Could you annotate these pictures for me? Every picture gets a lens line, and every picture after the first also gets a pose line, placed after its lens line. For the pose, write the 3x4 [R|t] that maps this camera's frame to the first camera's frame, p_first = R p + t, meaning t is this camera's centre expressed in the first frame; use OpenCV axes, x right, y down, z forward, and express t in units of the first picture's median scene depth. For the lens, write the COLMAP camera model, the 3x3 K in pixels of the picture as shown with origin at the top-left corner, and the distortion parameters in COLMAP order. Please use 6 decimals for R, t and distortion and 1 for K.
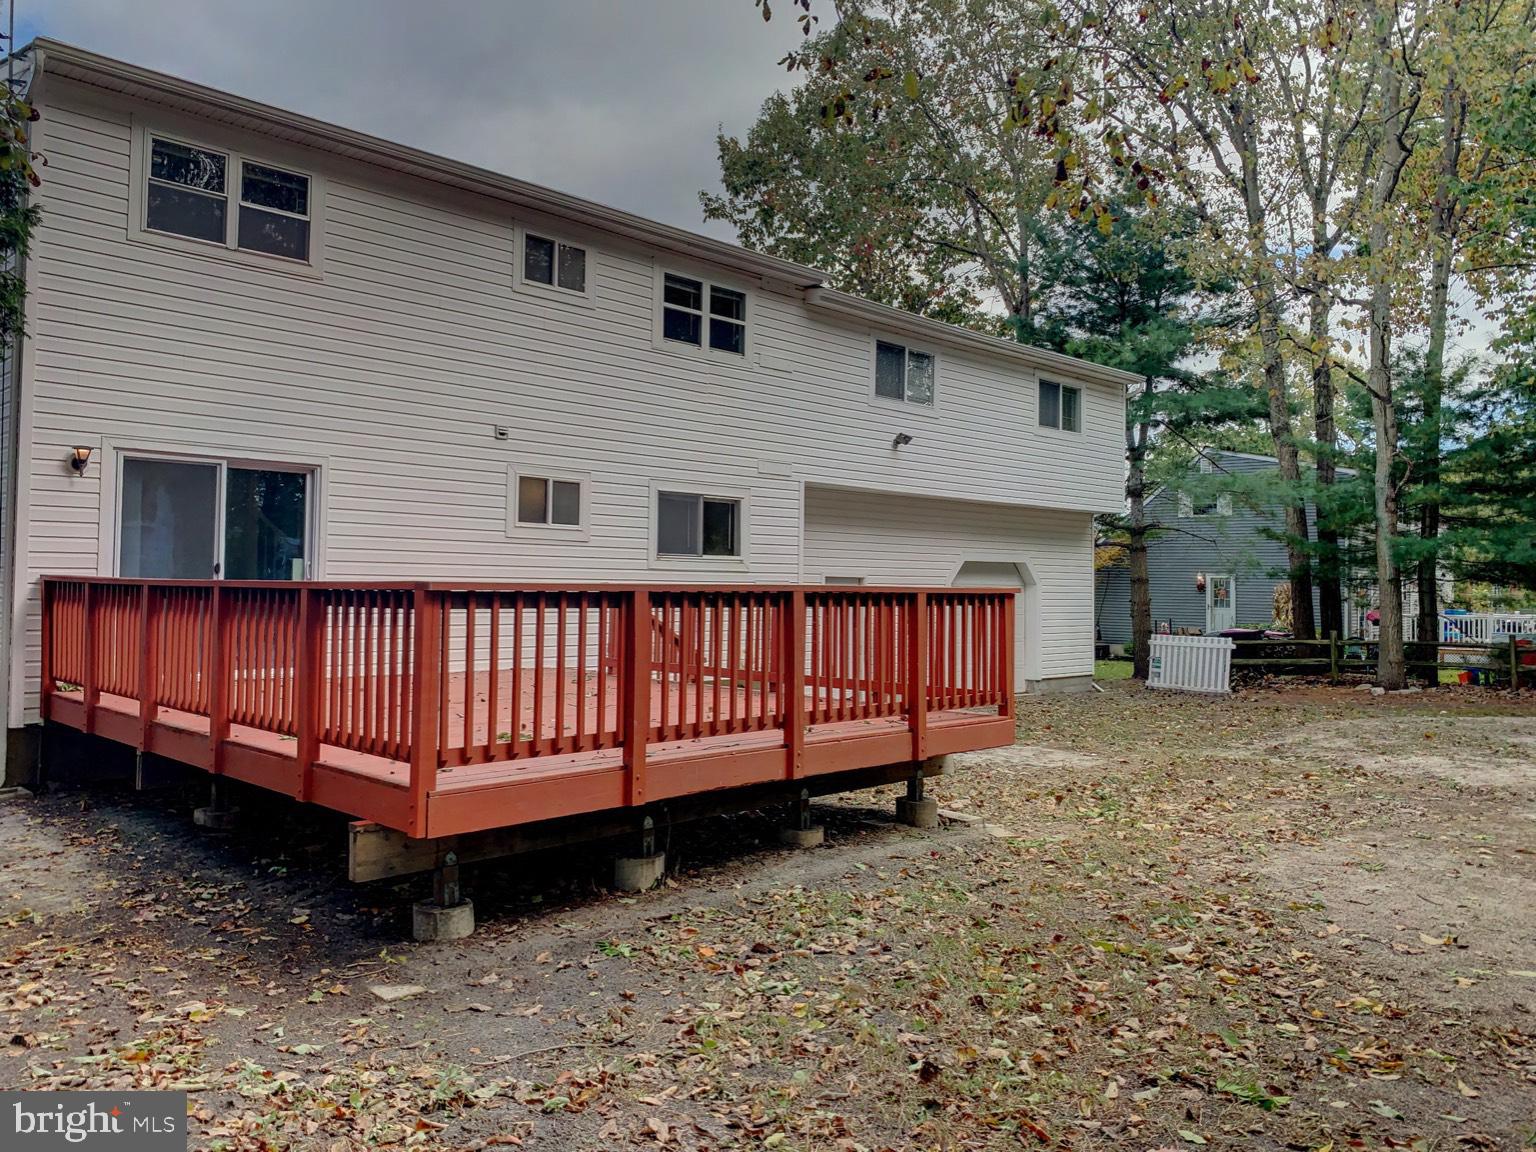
lens RADIAL K [[1155.5, 0, 766.9], [0, 1155.5, 539.4], [0, 0, 1]] dist [0.038080, -0.001998]
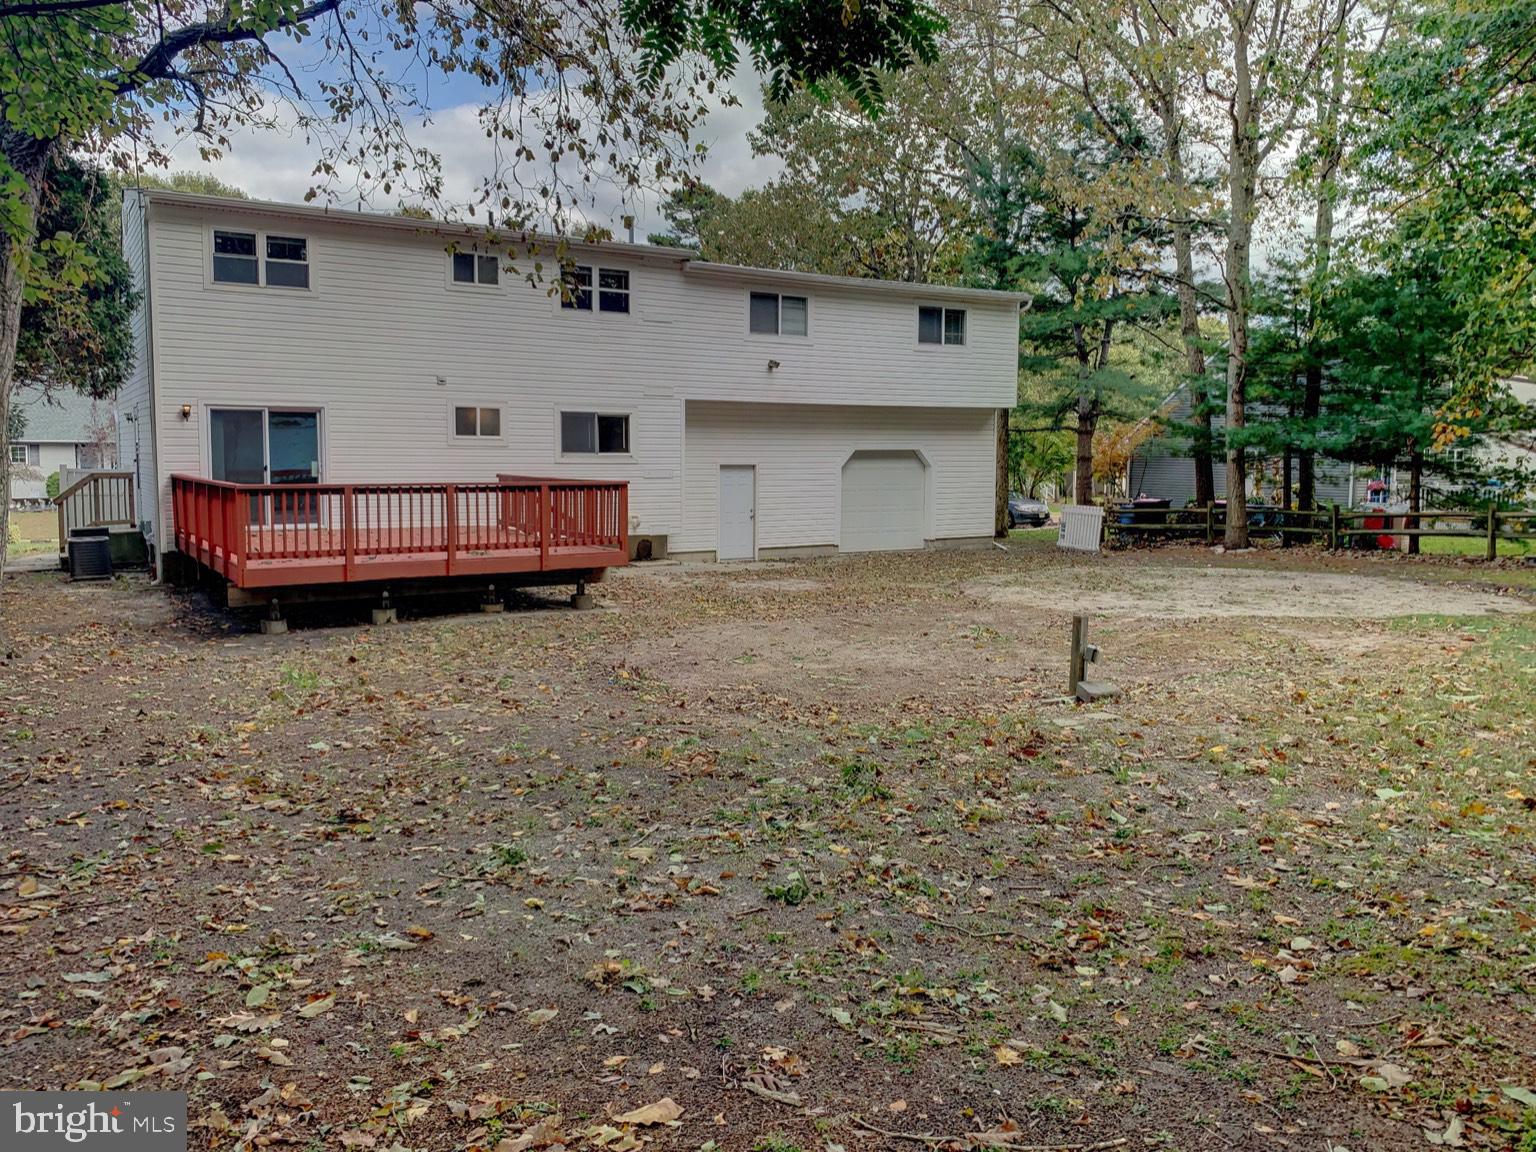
lens RADIAL K [[1155.5, 0, 766.9], [0, 1155.5, 539.4], [0, 0, 1]] dist [0.038080, -0.001998]
pose [[0.975421, 0.006827, -0.220244, 0.509507], [0.018148, 0.993636, 0.111171, -0.039187], [0.219601, -0.112435, 0.969089, -0.439605]]
